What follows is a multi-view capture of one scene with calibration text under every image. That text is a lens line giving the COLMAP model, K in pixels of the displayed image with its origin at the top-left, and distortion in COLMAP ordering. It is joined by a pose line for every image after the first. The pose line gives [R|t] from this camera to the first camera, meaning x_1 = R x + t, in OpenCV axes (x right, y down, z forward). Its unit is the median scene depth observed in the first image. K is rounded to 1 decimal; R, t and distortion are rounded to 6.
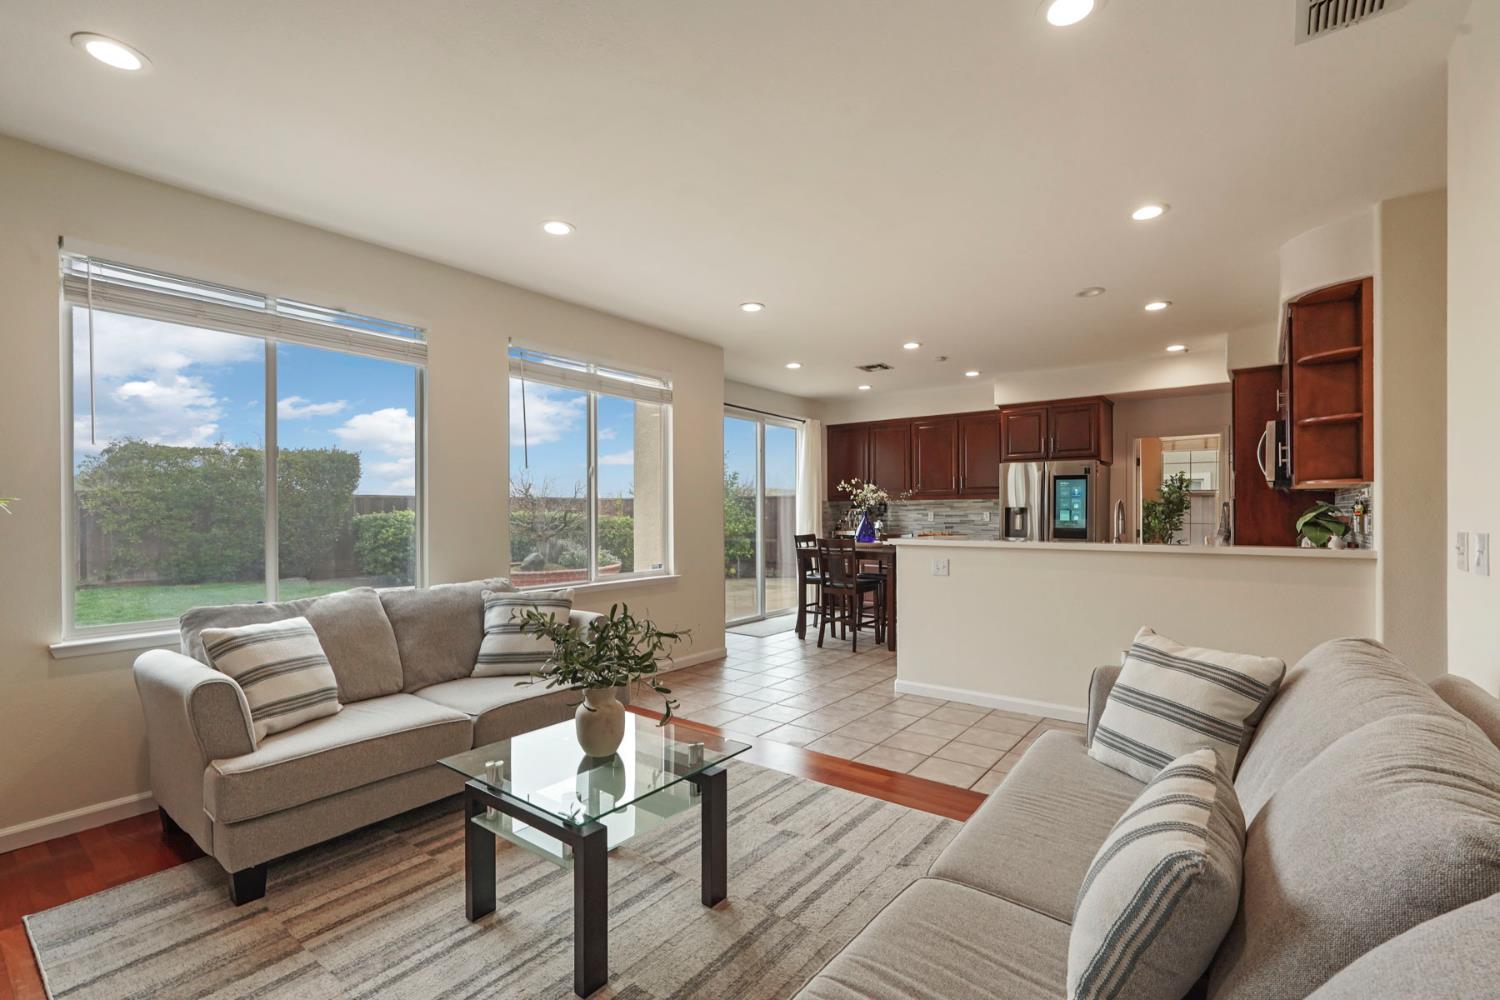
lens RADIAL K [[672.2, 0, 748.0], [0, 672.2, 515.4], [0, 0, 1]] dist [-0.008998, 0.005767]
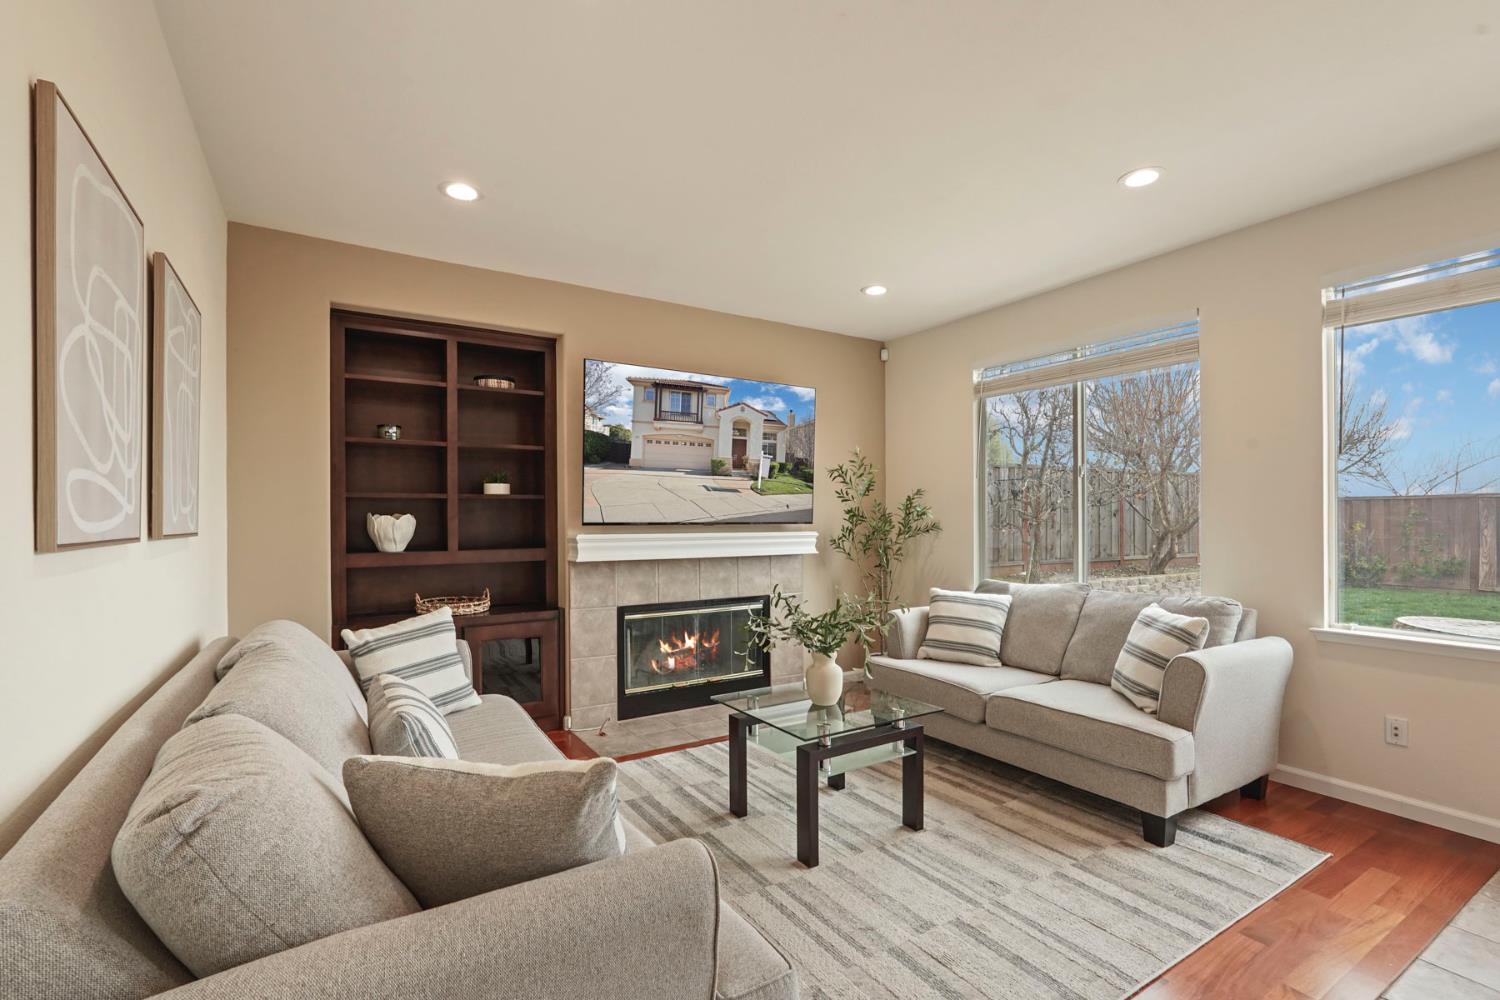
lens RADIAL K [[672.2, 0, 752.8], [0, 672.2, 515.1], [0, 0, 1]] dist [-0.008998, 0.005767]
pose [[-0.342485, -0.006969, -0.939498, 0.343296], [0.003367, 0.999957, -0.008645, -0.001195], [0.939517, -0.006124, -0.342446, 0.426324]]
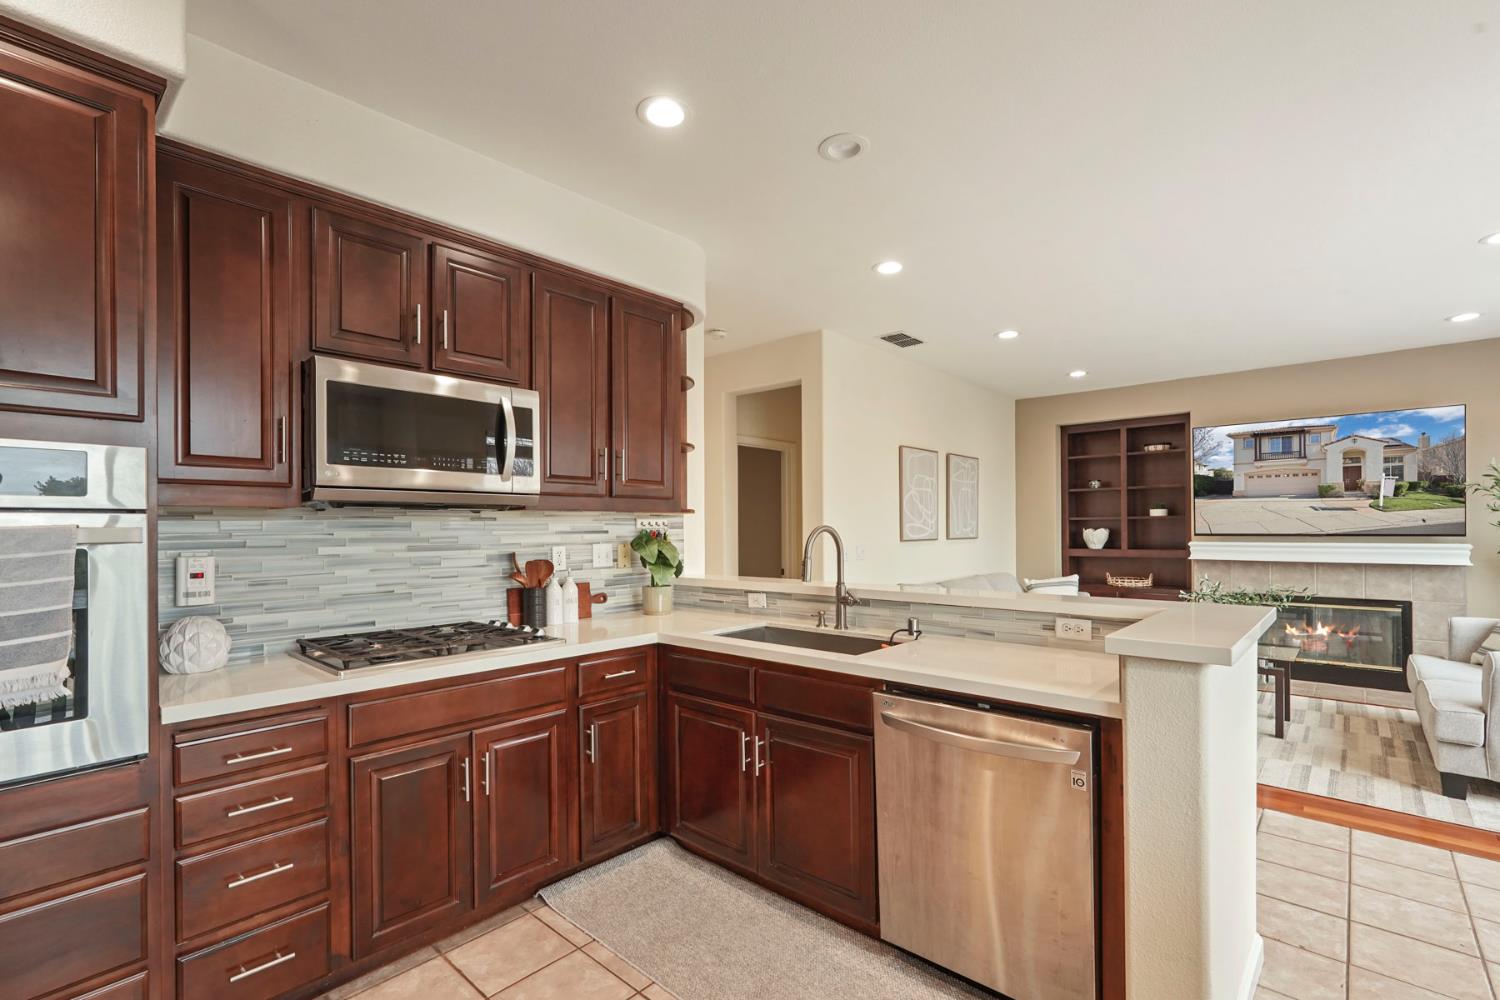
lens RADIAL K [[672.2, 0, 748.7], [0, 672.2, 529.4], [0, 0, 1]] dist [-0.008998, 0.005767]
pose [[-0.996669, 0.004624, 0.081418, 0.371794], [0.005141, 0.999968, 0.006149, -0.015857], [-0.081387, 0.006547, -0.996661, 1.058735]]
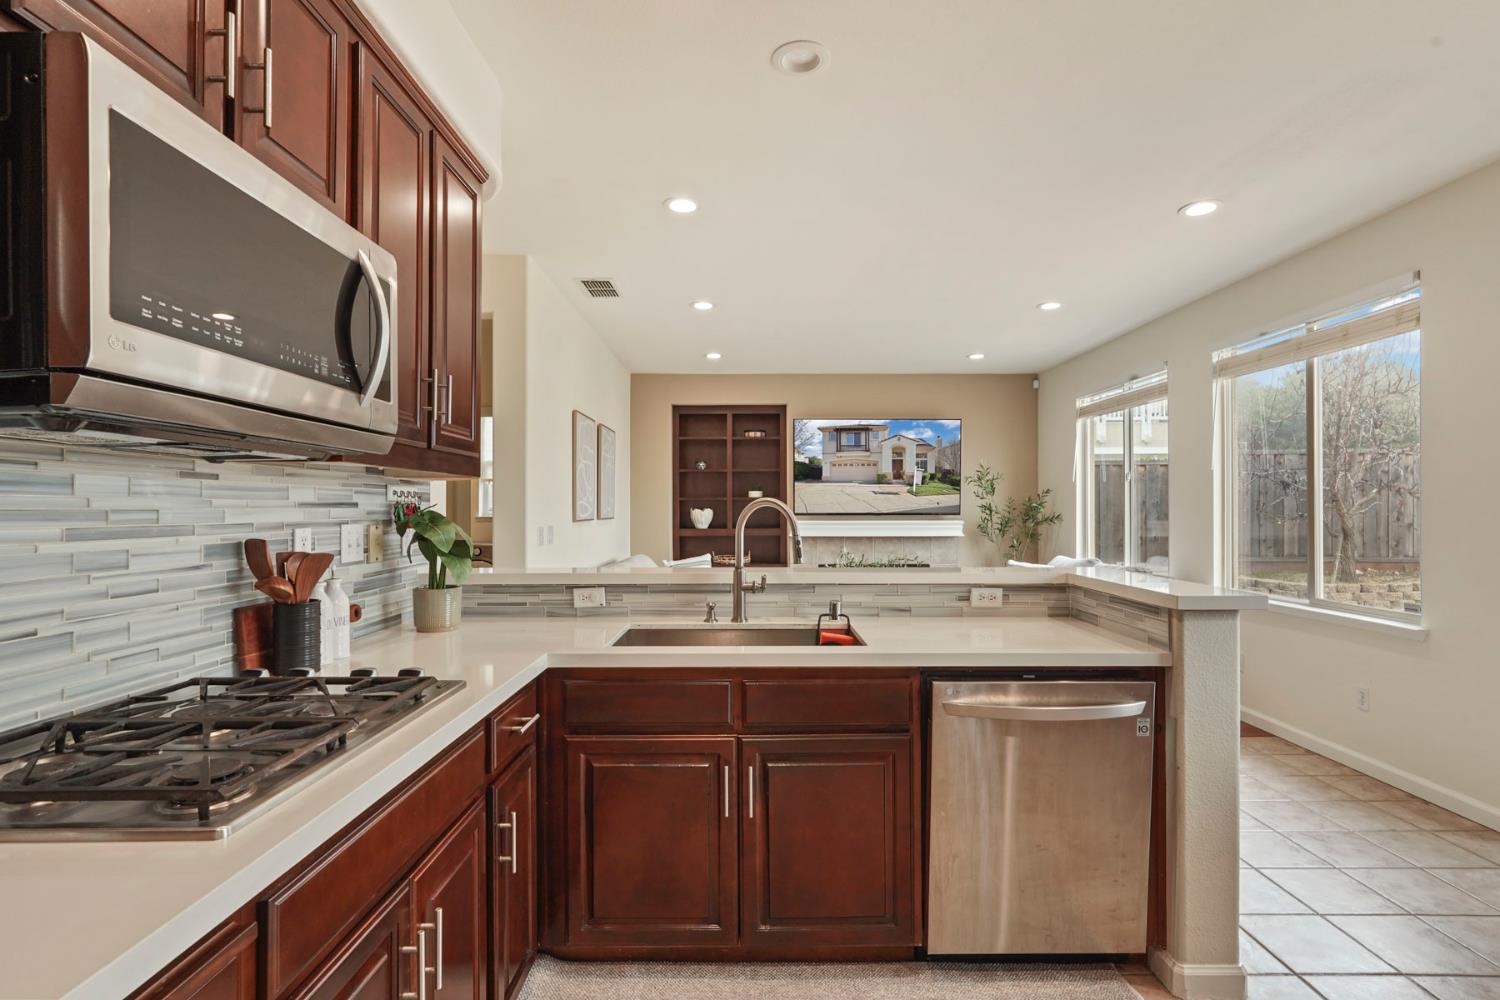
lens RADIAL K [[733.3, 0, 742.9], [0, 733.3, 509.4], [0, 0, 1]] dist [-0.010294, 0.002329]
pose [[-0.798511, 0.000897, -0.601980, 0.578001], [-0.001446, 0.999993, 0.003408, -0.010800], [0.601979, 0.003591, -0.798504, 0.942672]]
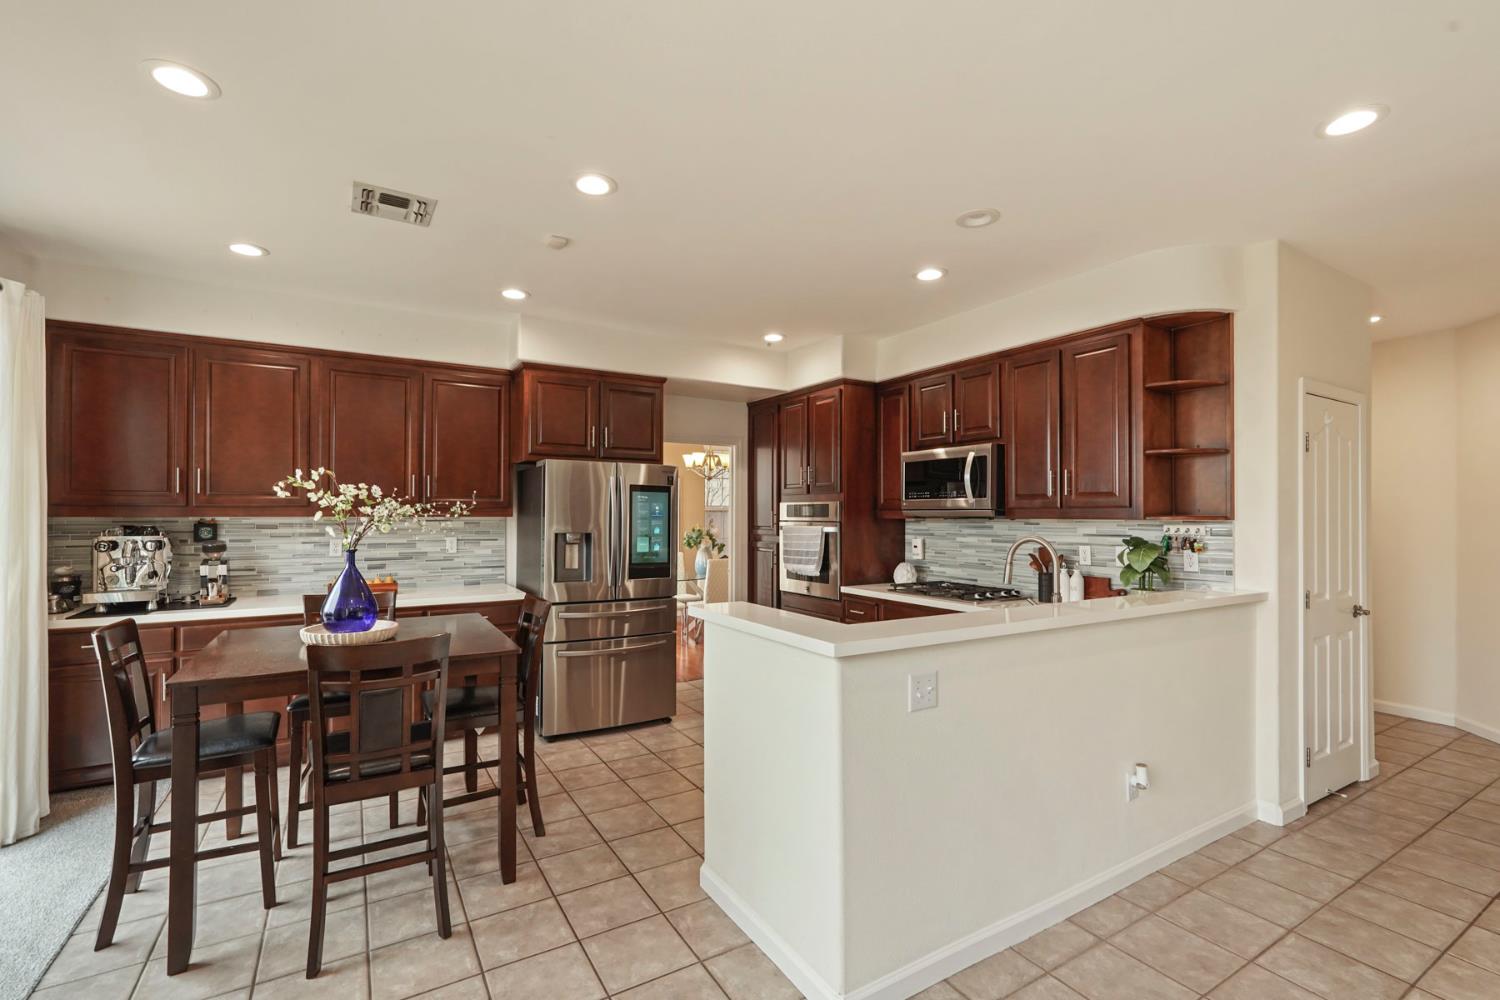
lens RADIAL K [[672.2, 0, 748.1], [0, 672.2, 513.1], [0, 0, 1]] dist [-0.008998, 0.005767]
pose [[0.358169, -0.000427, 0.933657, -0.121620], [0.002367, 0.999997, -0.000451, -0.031234], [-0.933654, 0.002371, 0.358169, 0.666432]]
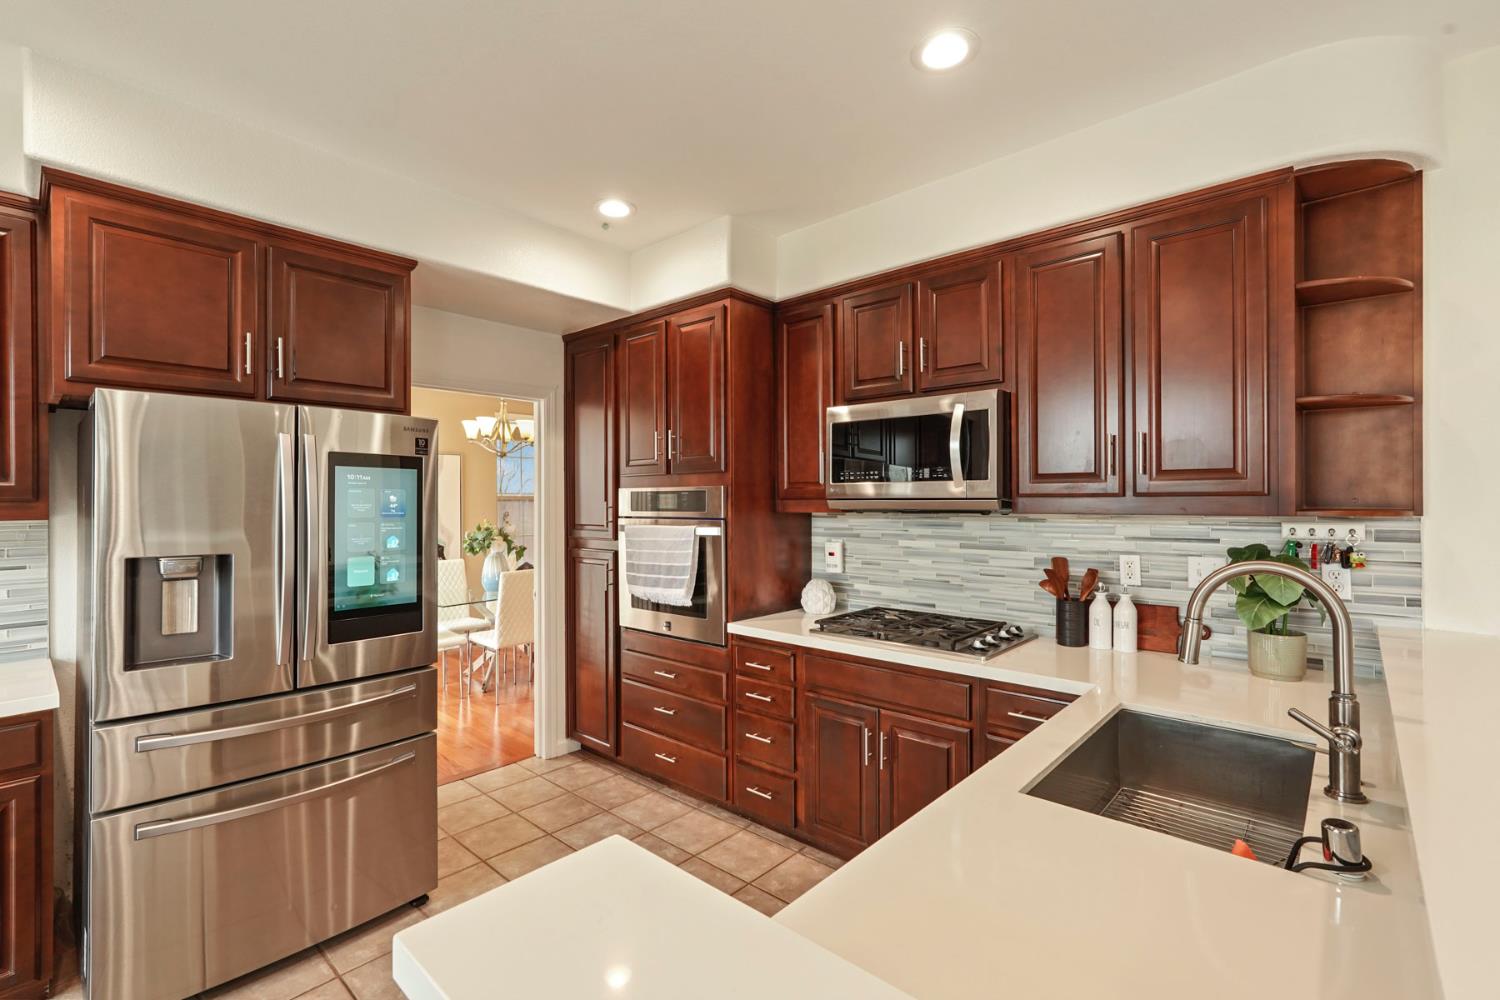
lens RADIAL K [[672.2, 0, 748.6], [0, 672.2, 501.4], [0, 0, 1]] dist [-0.008998, 0.005767]
pose [[0.075505, -0.004597, 0.997135, 0.148994], [0.008272, 0.999958, 0.003983, -0.035488], [-0.997111, 0.007947, 0.075540, 0.786252]]
